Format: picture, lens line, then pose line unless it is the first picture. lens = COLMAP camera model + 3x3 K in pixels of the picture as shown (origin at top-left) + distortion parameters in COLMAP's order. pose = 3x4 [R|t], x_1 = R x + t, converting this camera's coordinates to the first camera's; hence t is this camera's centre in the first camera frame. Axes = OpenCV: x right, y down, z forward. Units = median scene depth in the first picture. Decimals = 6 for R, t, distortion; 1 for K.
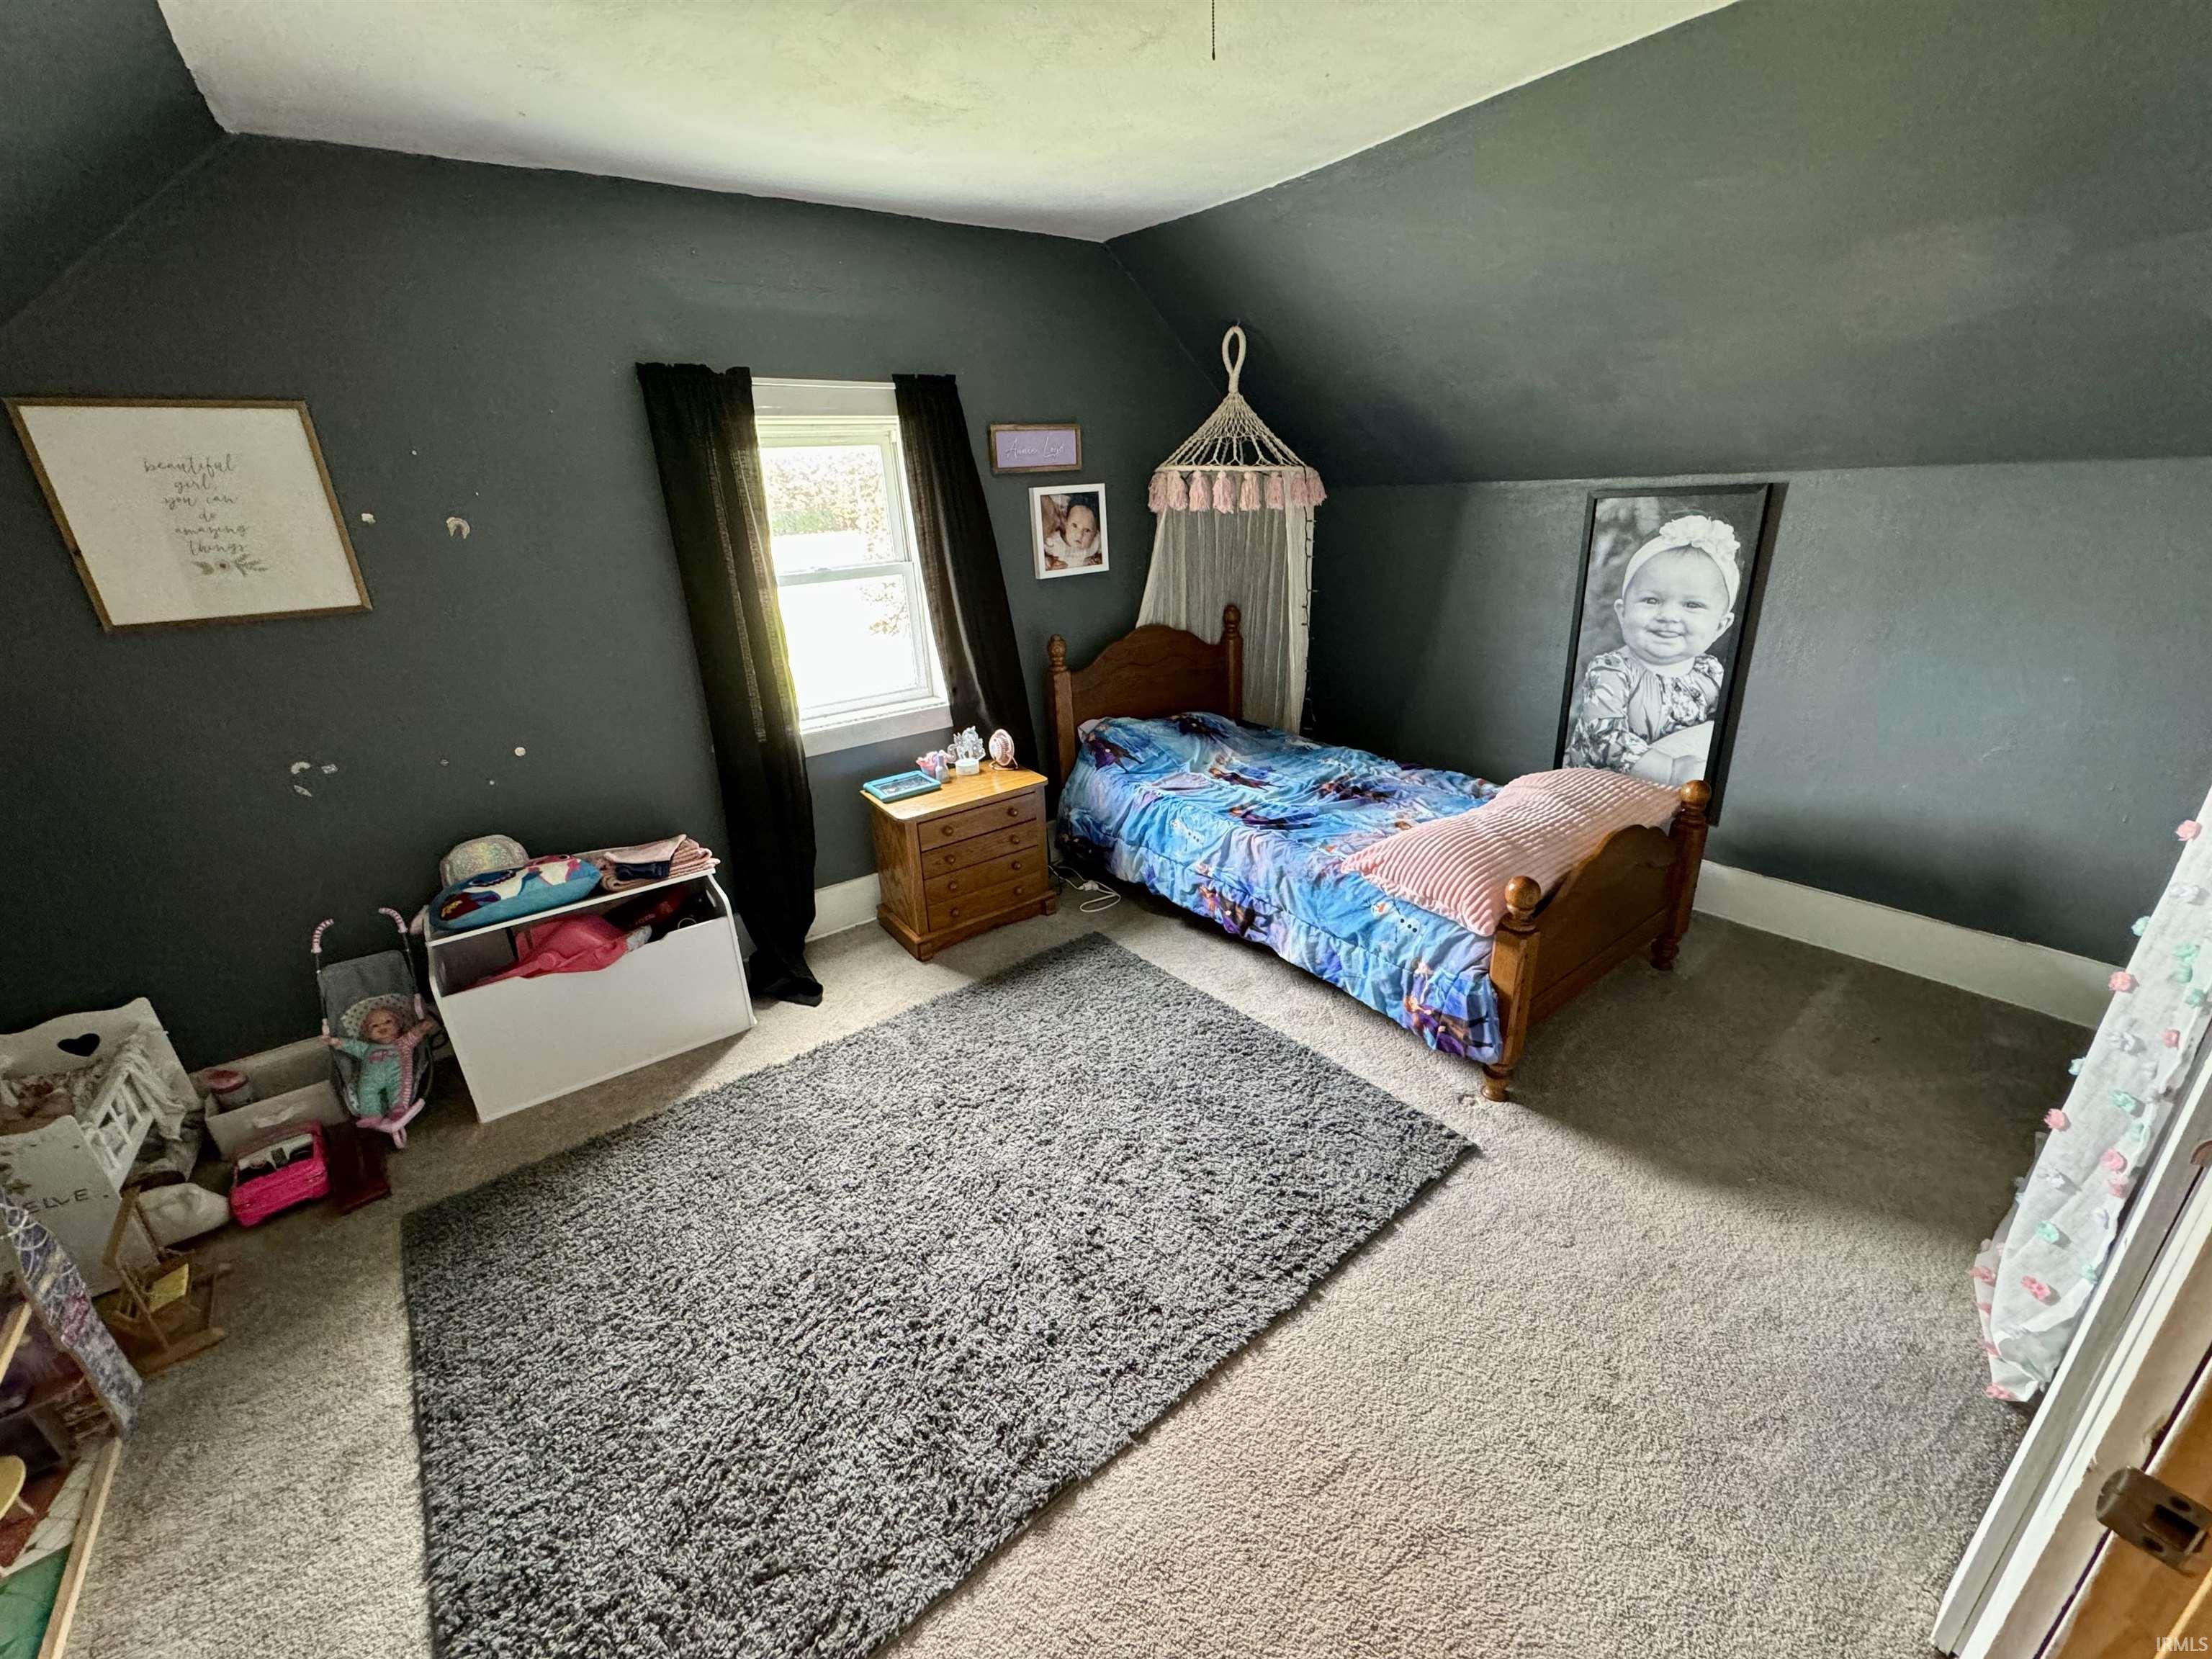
lens RADIAL K [[881.9, 0, 1106.0], [0, 881.9, 829.5], [0, 0, 1]] dist [-0.004720, 0.000394]
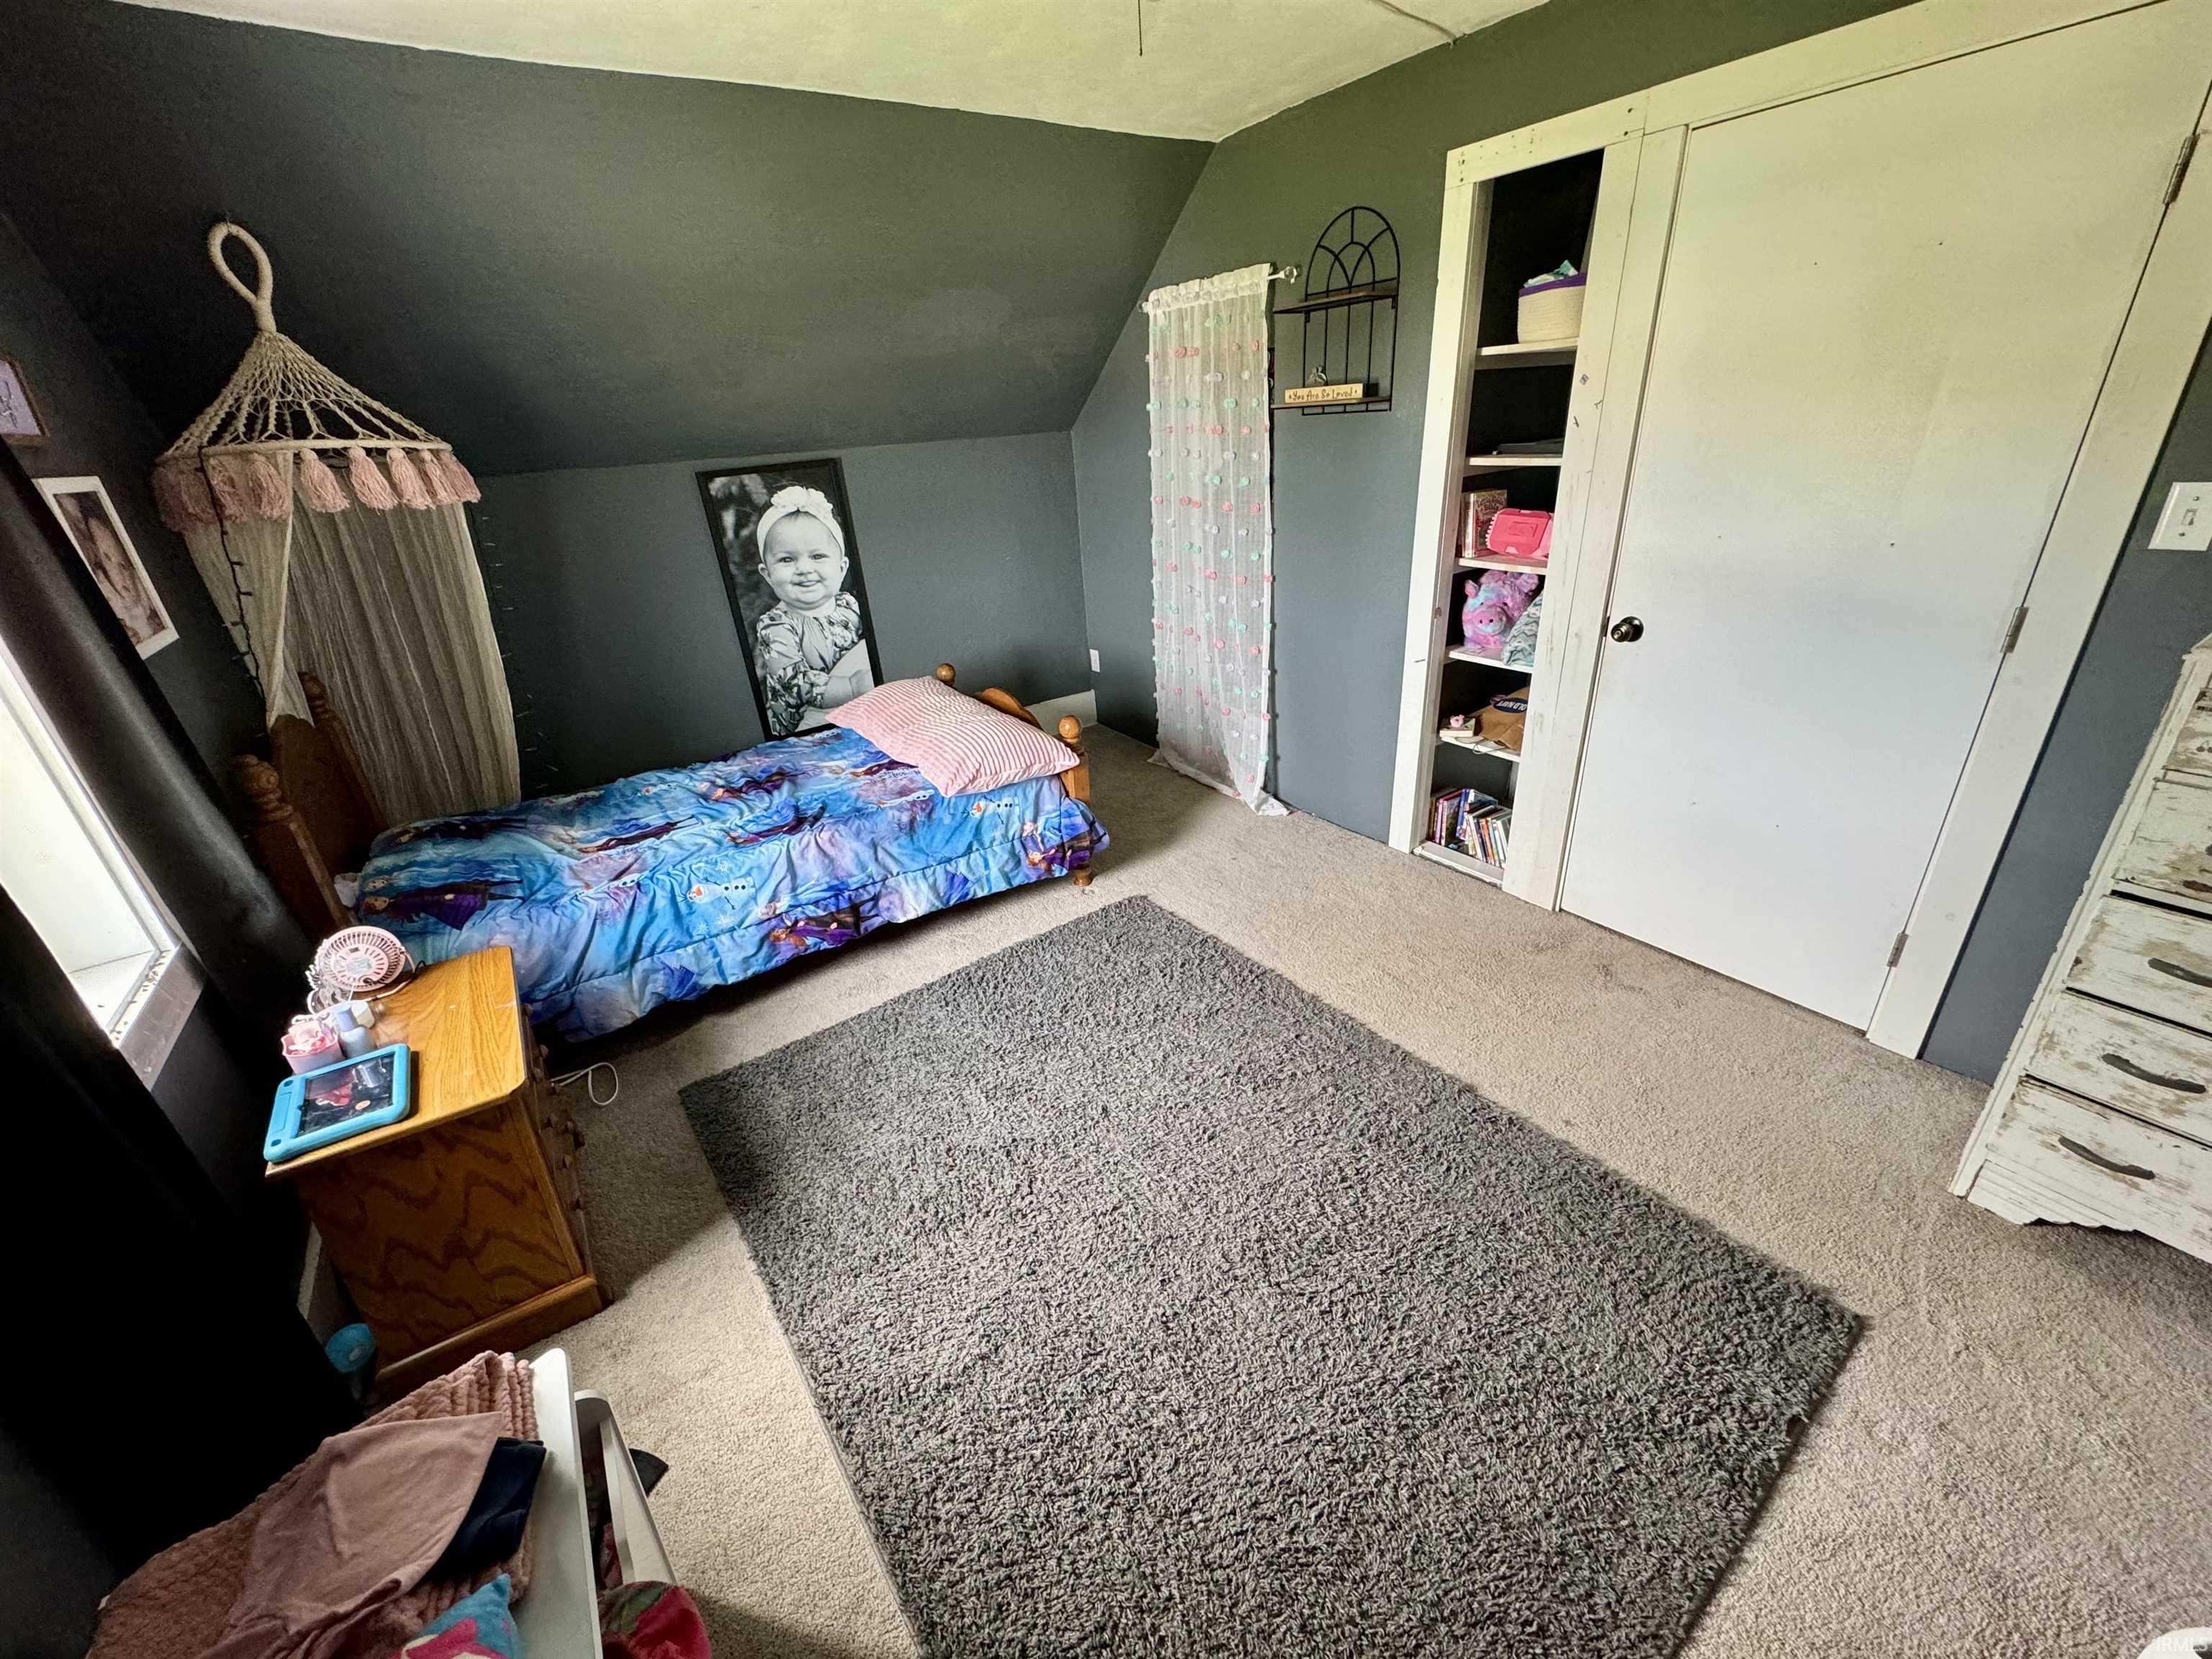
lens RADIAL K [[881.9, 0, 1106.0], [0, 881.9, 829.5], [0, 0, 1]] dist [-0.004720, 0.000394]
pose [[0.041139, -0.377415, 0.925130, -0.614785], [0.423037, 0.845406, 0.326079, -0.156533], [-0.905178, 0.377950, 0.194440, 0.511237]]
